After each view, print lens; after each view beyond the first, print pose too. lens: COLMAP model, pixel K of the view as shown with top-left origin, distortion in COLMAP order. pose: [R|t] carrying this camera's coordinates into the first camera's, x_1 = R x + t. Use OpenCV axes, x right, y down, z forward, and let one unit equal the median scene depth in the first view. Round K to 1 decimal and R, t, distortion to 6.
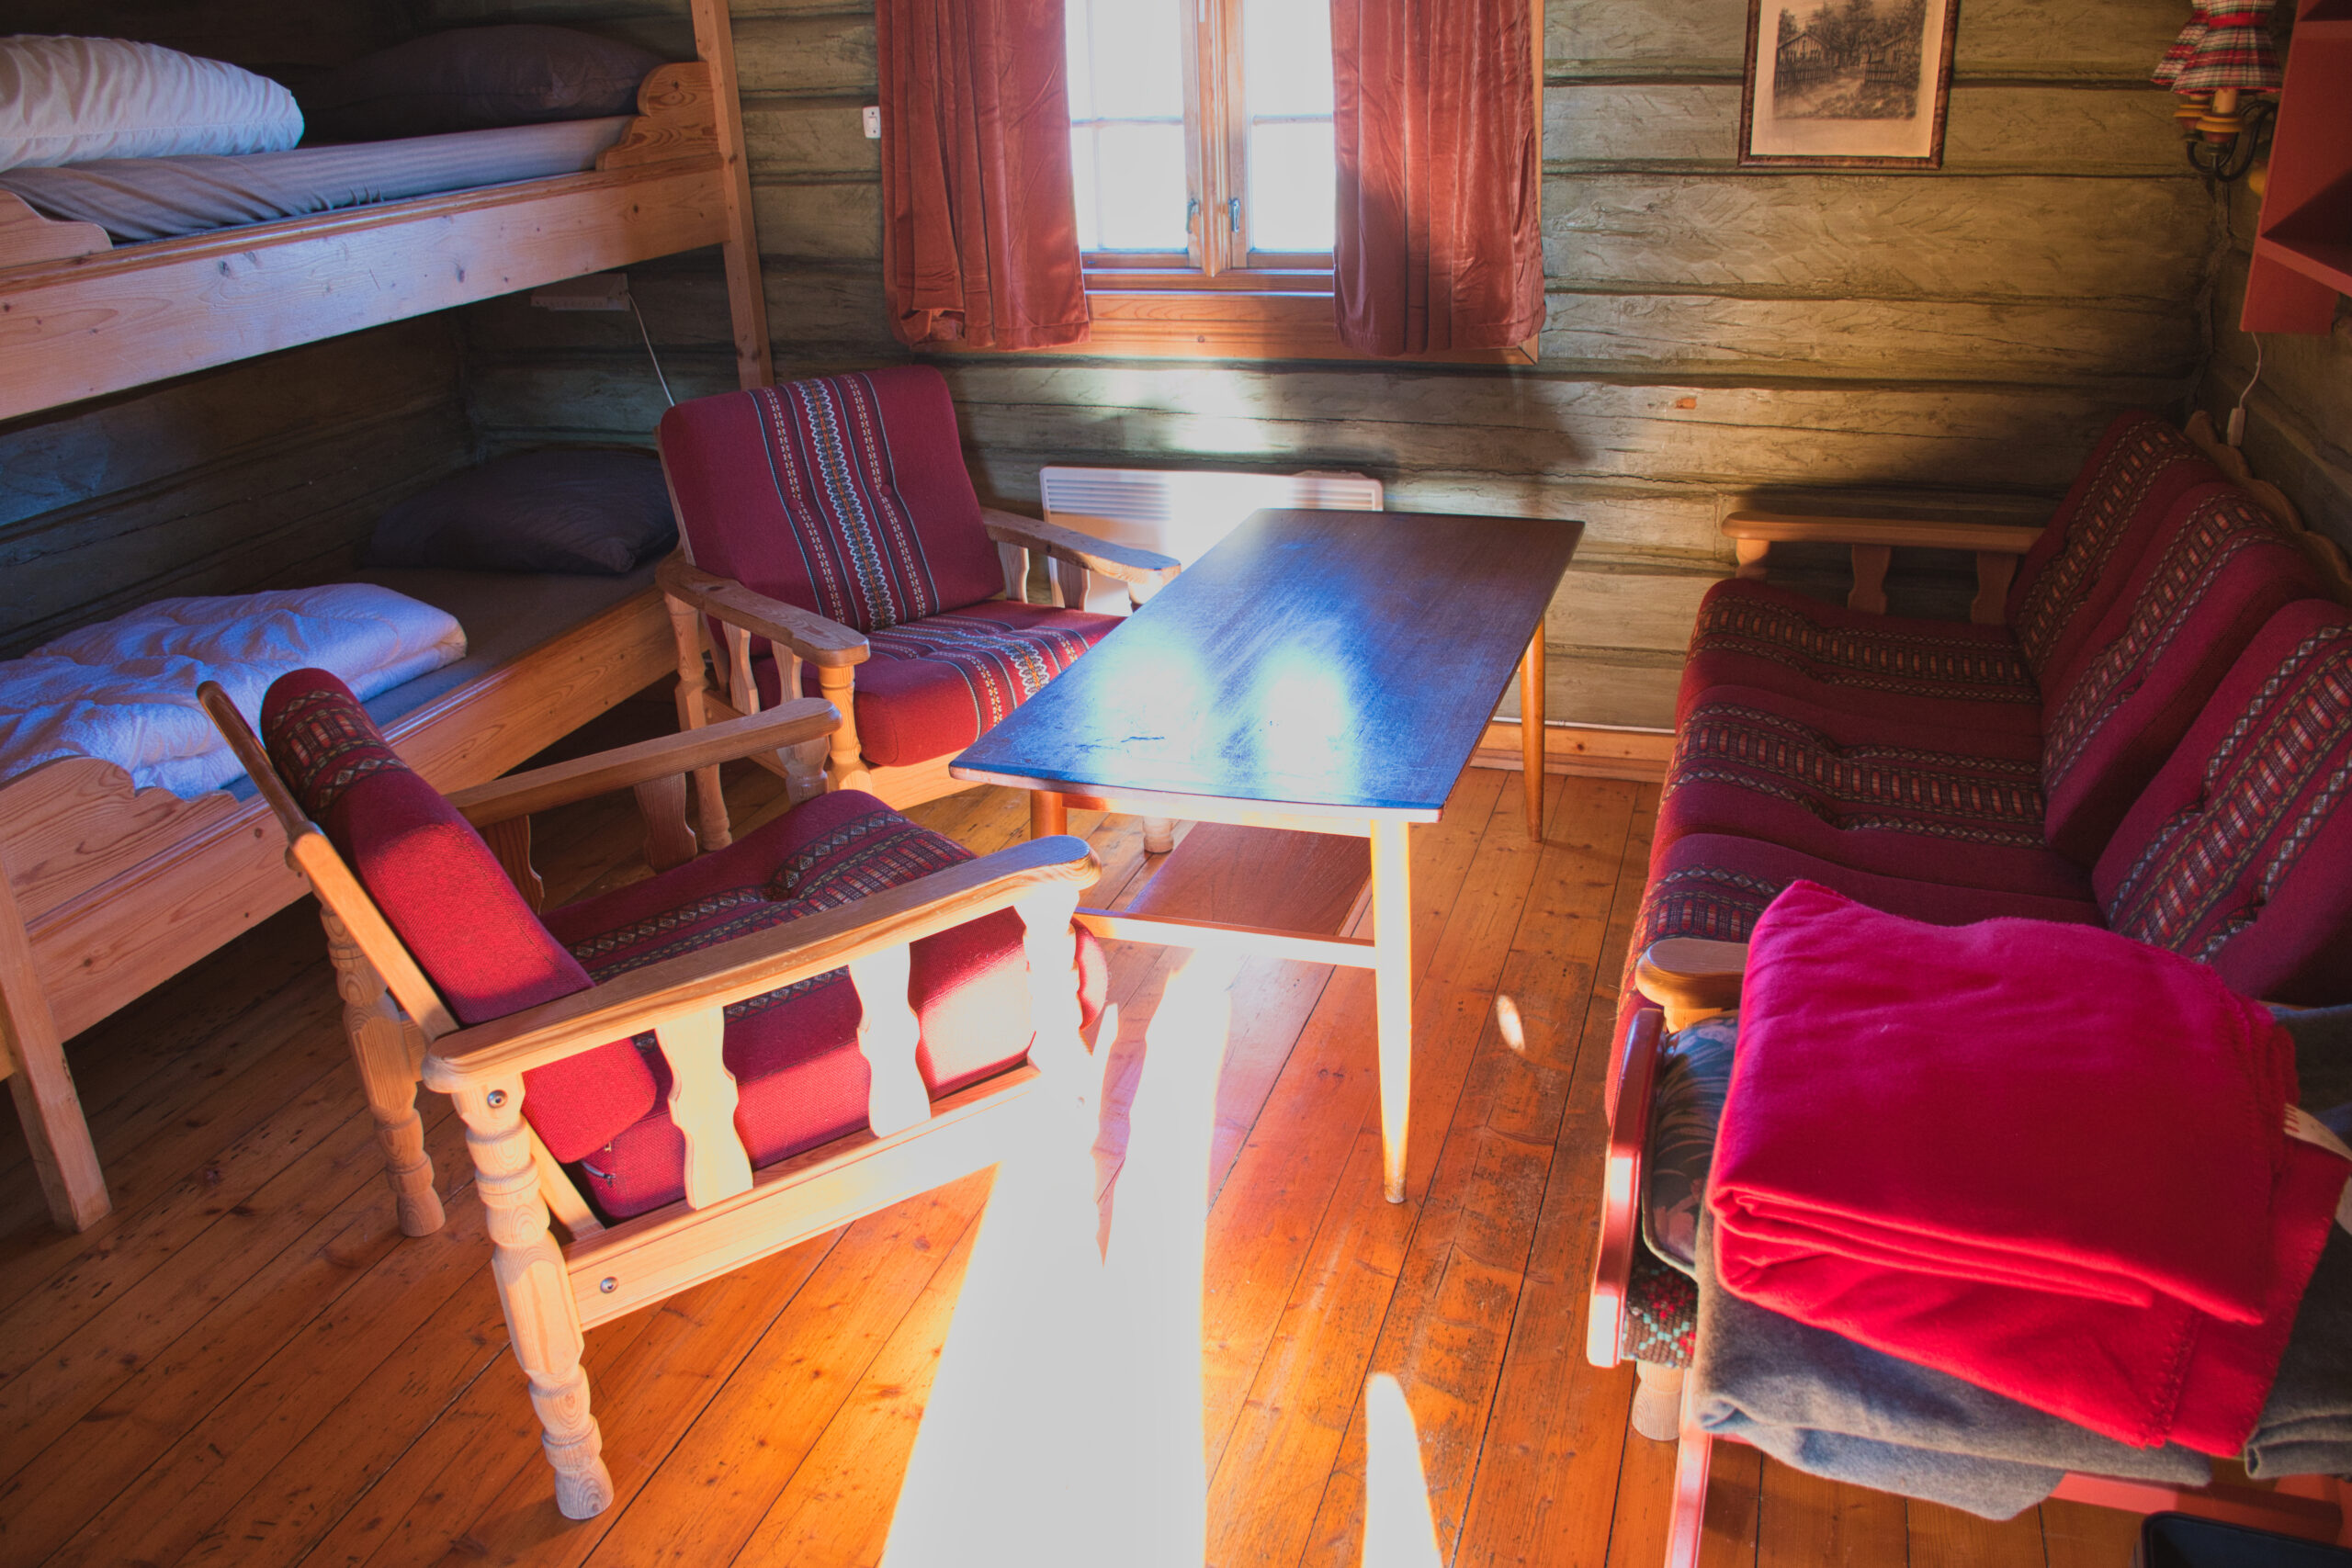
lens RADIAL K [[1831.3, 0, 1169.1], [0, 1831.3, 794.1], [0, 0, 1]] dist [-0.155015, 0.107925]
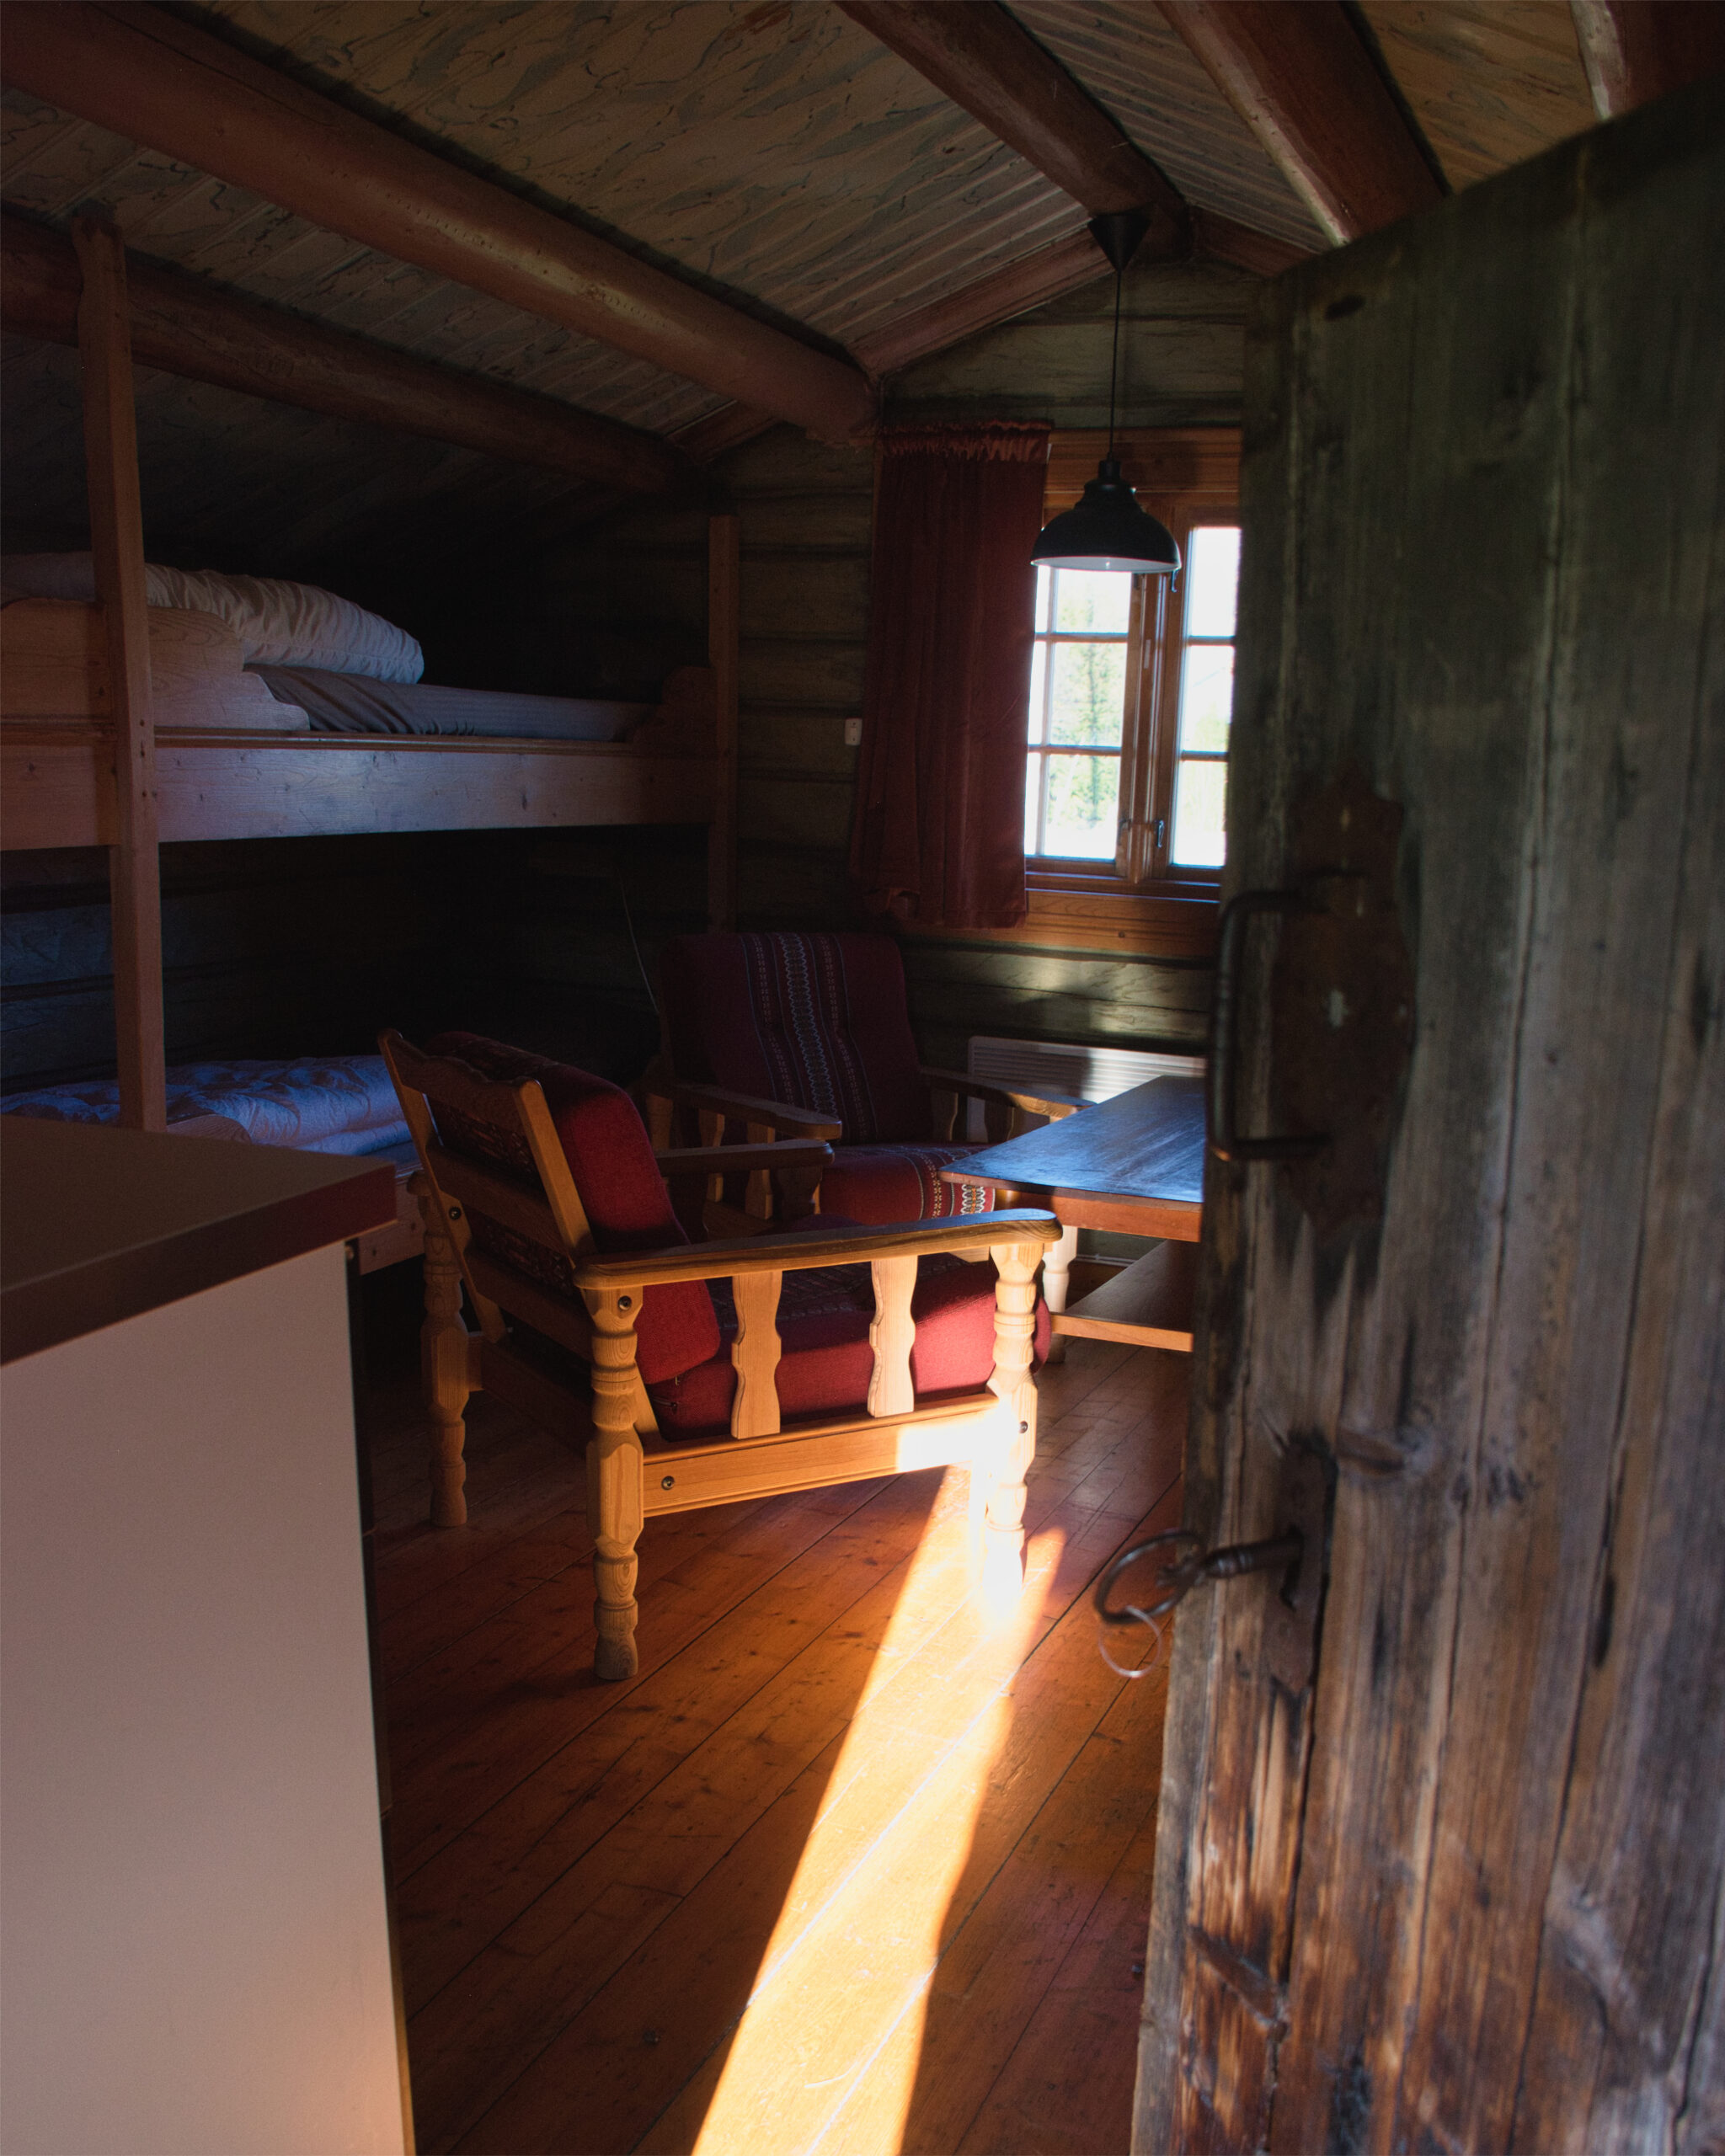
lens RADIAL K [[2020.3, 0, 832.1], [0, 2020.3, 1309.1], [0, 0, 1]] dist [-0.152807, 0.093059]
pose [[0.993192, 0.096113, -0.065825, -0.082927], [-0.104263, 0.985442, -0.134291, 0.246835], [0.051959, 0.140240, 0.988753, -0.336881]]
